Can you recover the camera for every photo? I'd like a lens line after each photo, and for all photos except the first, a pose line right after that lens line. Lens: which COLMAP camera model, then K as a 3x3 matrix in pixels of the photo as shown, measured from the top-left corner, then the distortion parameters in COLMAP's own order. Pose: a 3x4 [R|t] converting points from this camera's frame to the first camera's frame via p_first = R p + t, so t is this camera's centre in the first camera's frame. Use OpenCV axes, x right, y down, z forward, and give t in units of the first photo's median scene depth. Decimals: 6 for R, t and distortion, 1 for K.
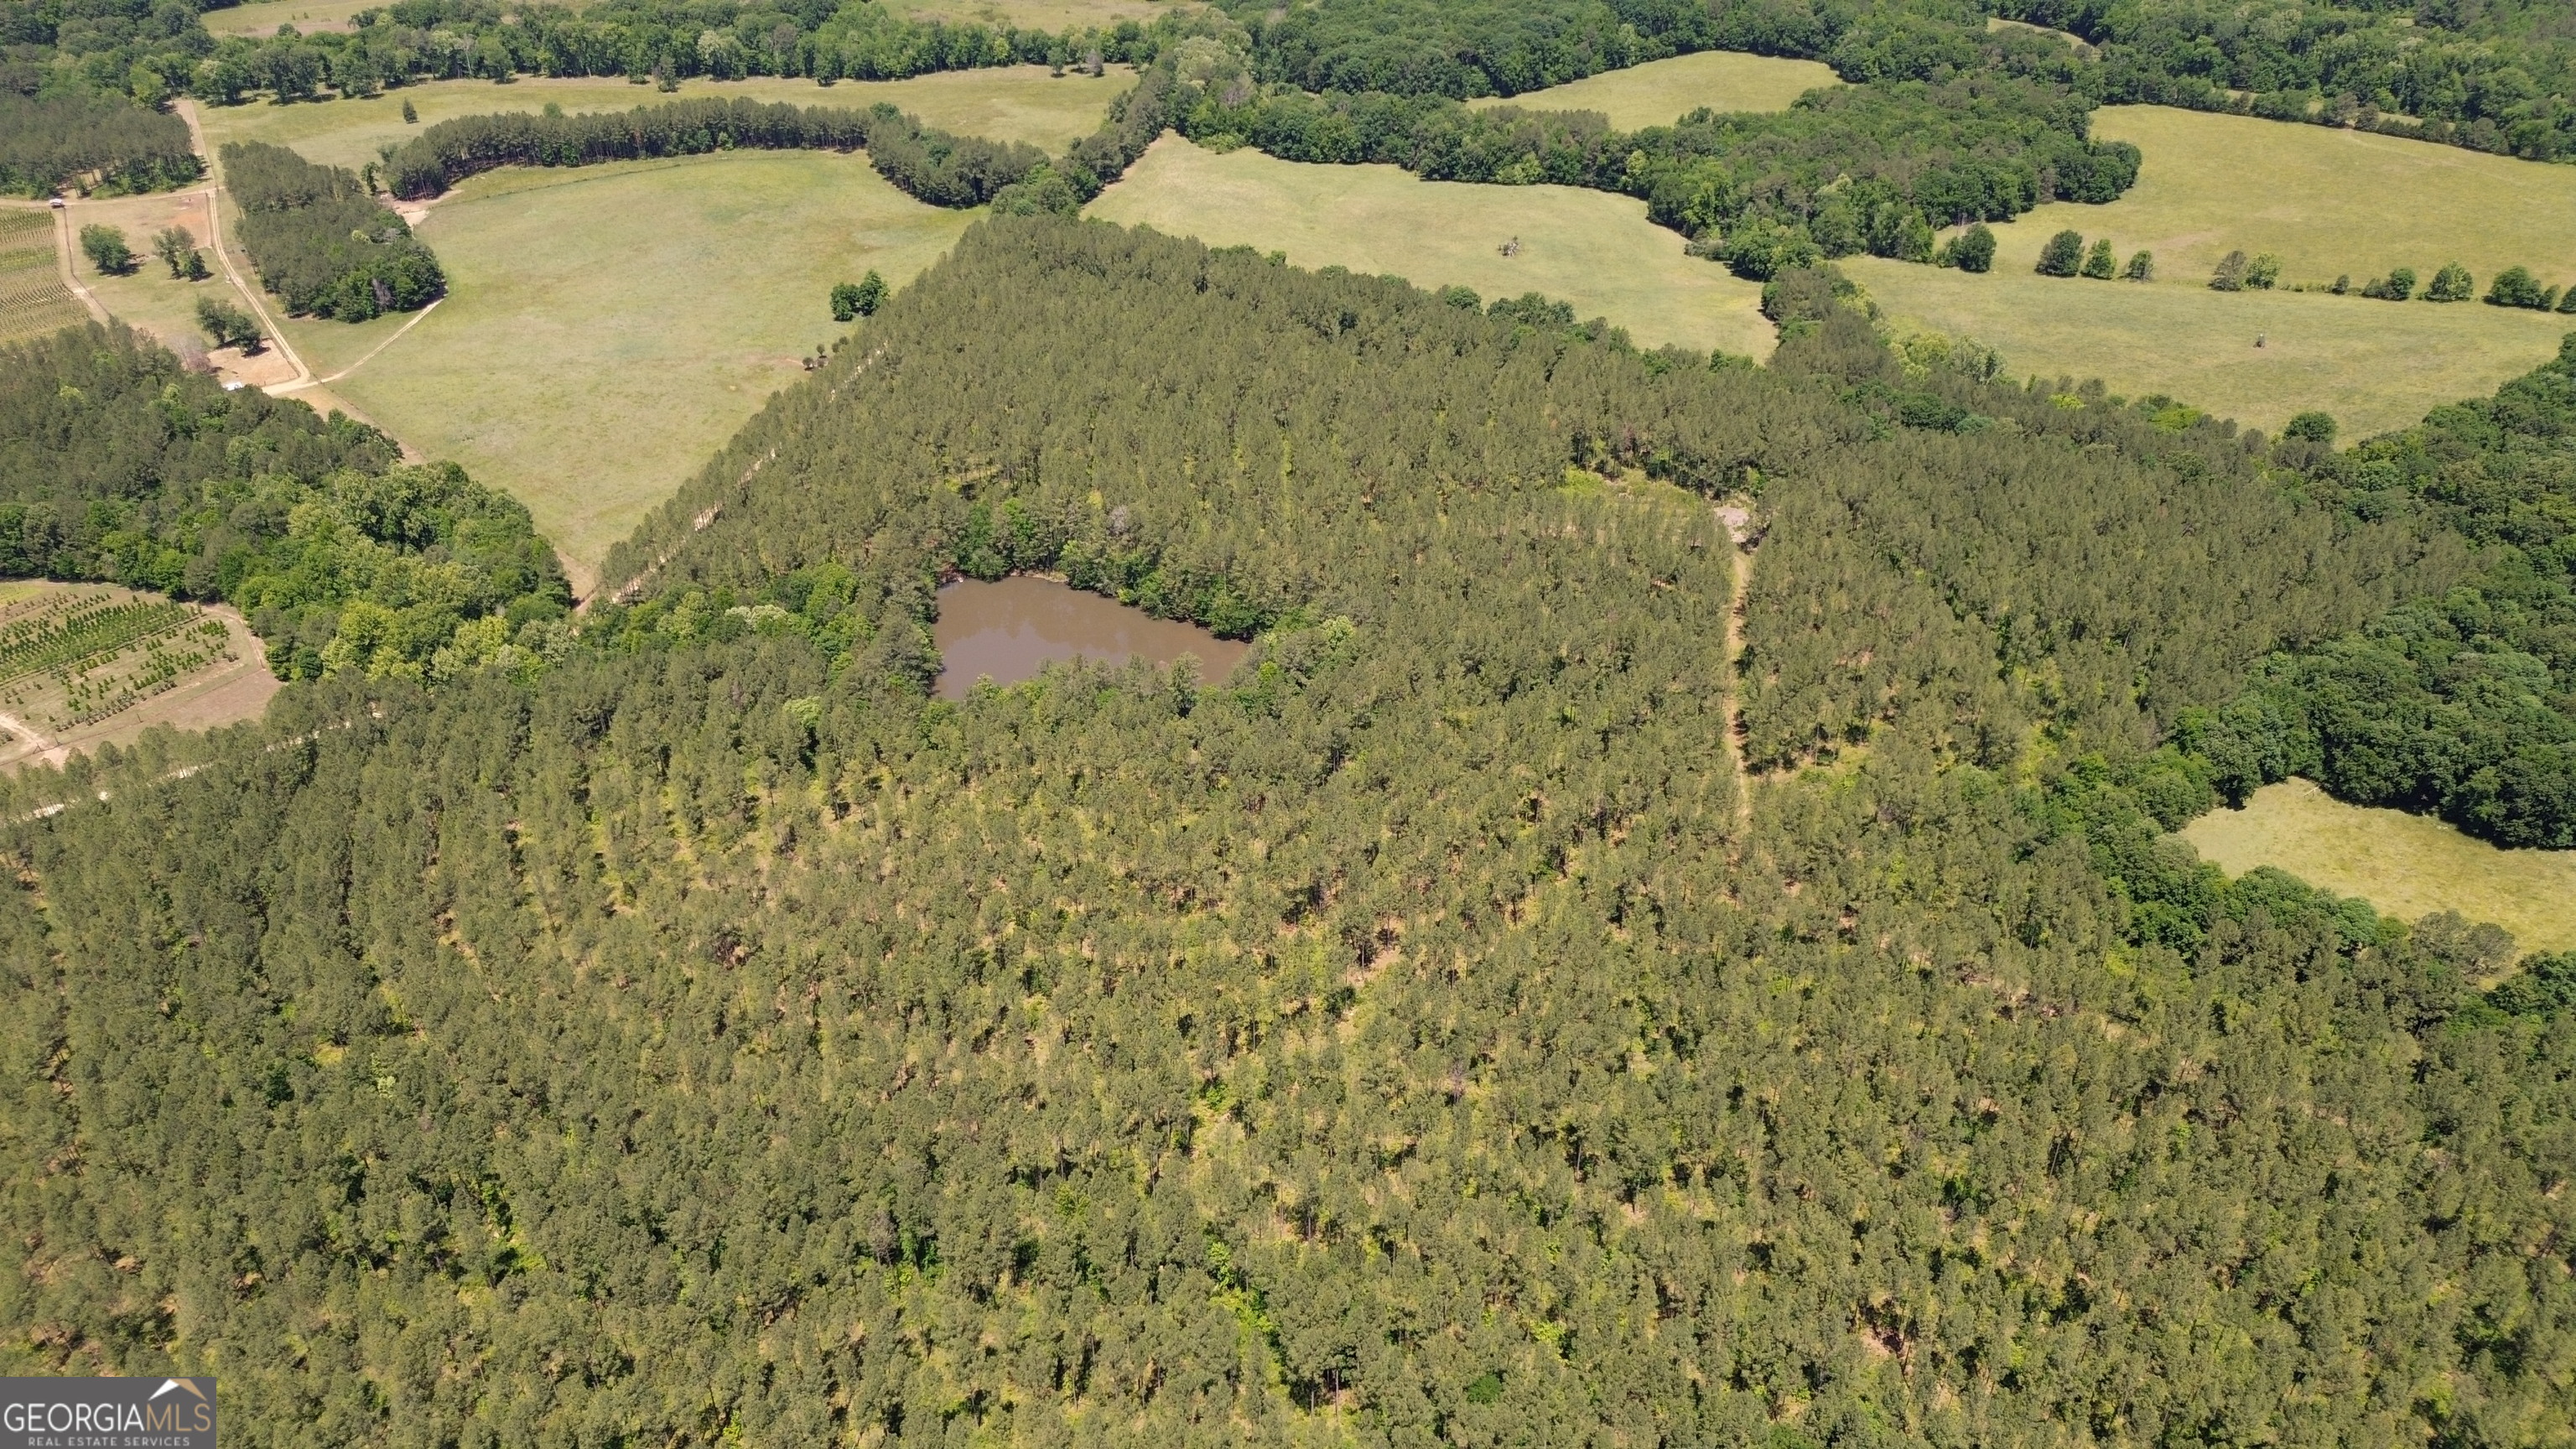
lens RADIAL K [[1847.0, 0, 1288.0], [0, 1847.0, 724.5], [0, 0, 1]] dist [0.064907, -0.062040]
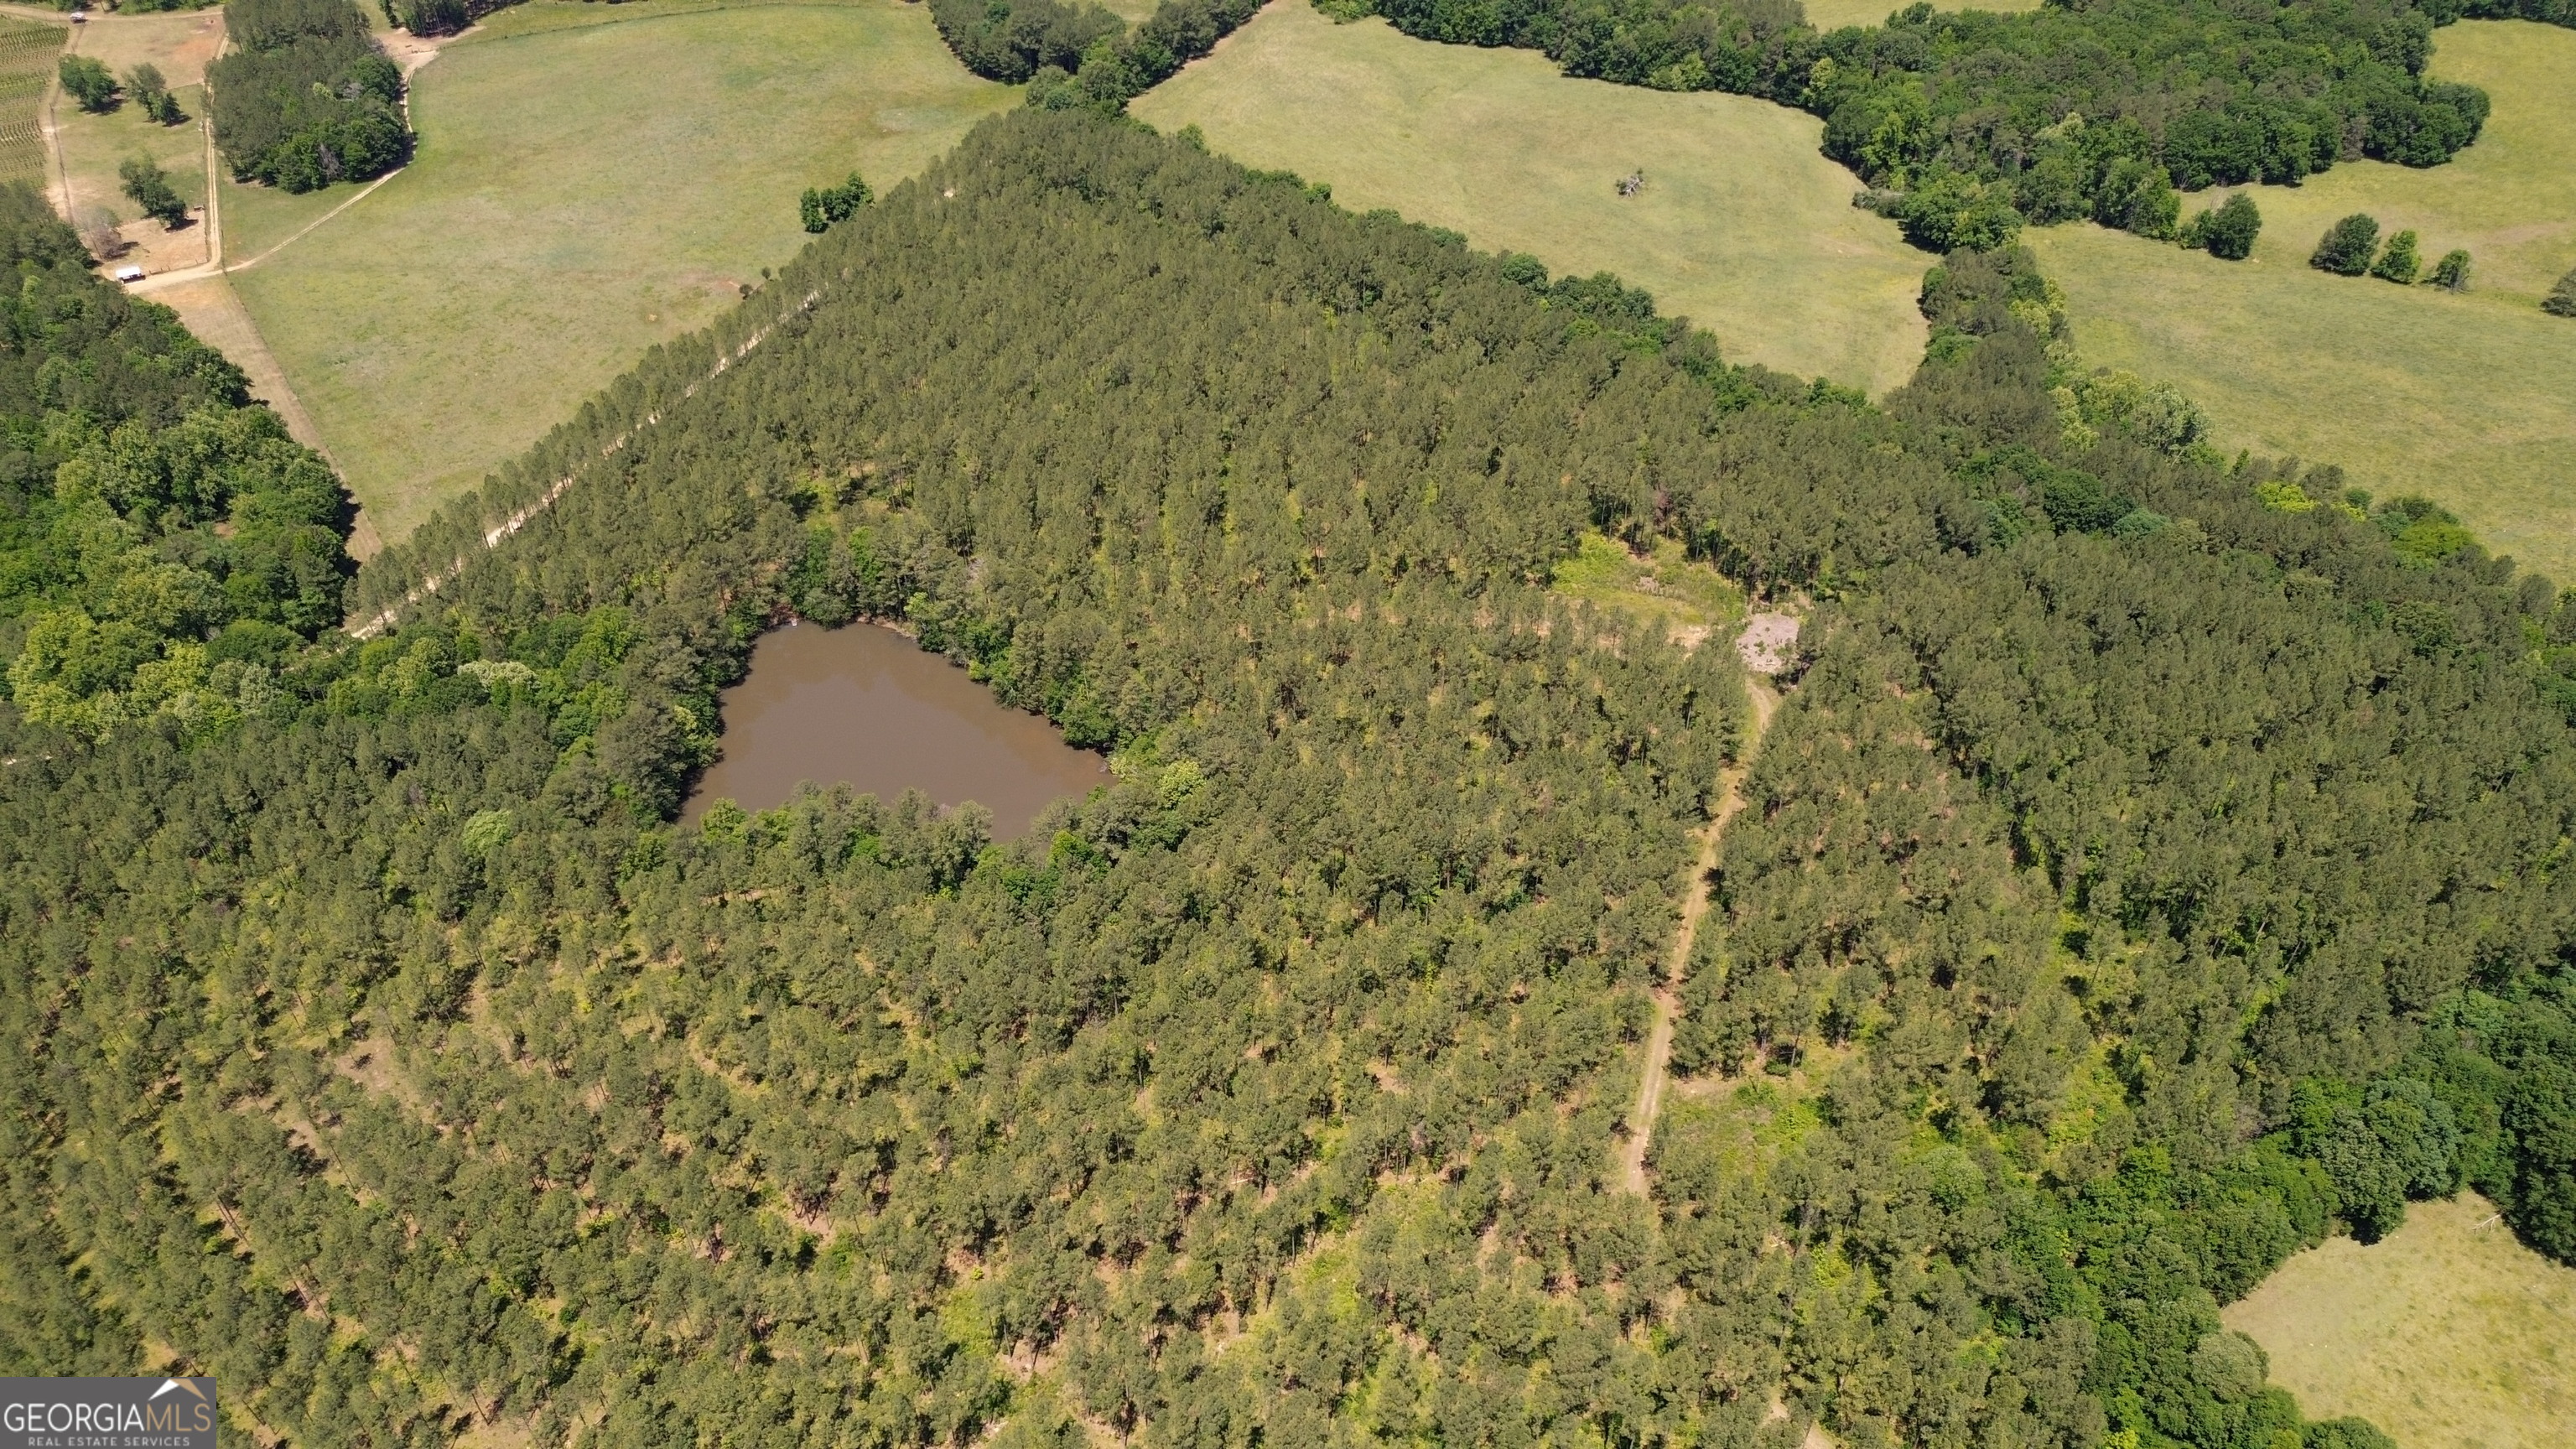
lens RADIAL K [[1847.0, 0, 1288.0], [0, 1847.0, 724.5], [0, 0, 1]] dist [0.064907, -0.062040]
pose [[0.986014, 0.103185, -0.130879, 0.106554], [-0.089068, 0.989990, 0.109486, -0.102592], [0.140866, -0.096297, 0.985334, 0.161221]]
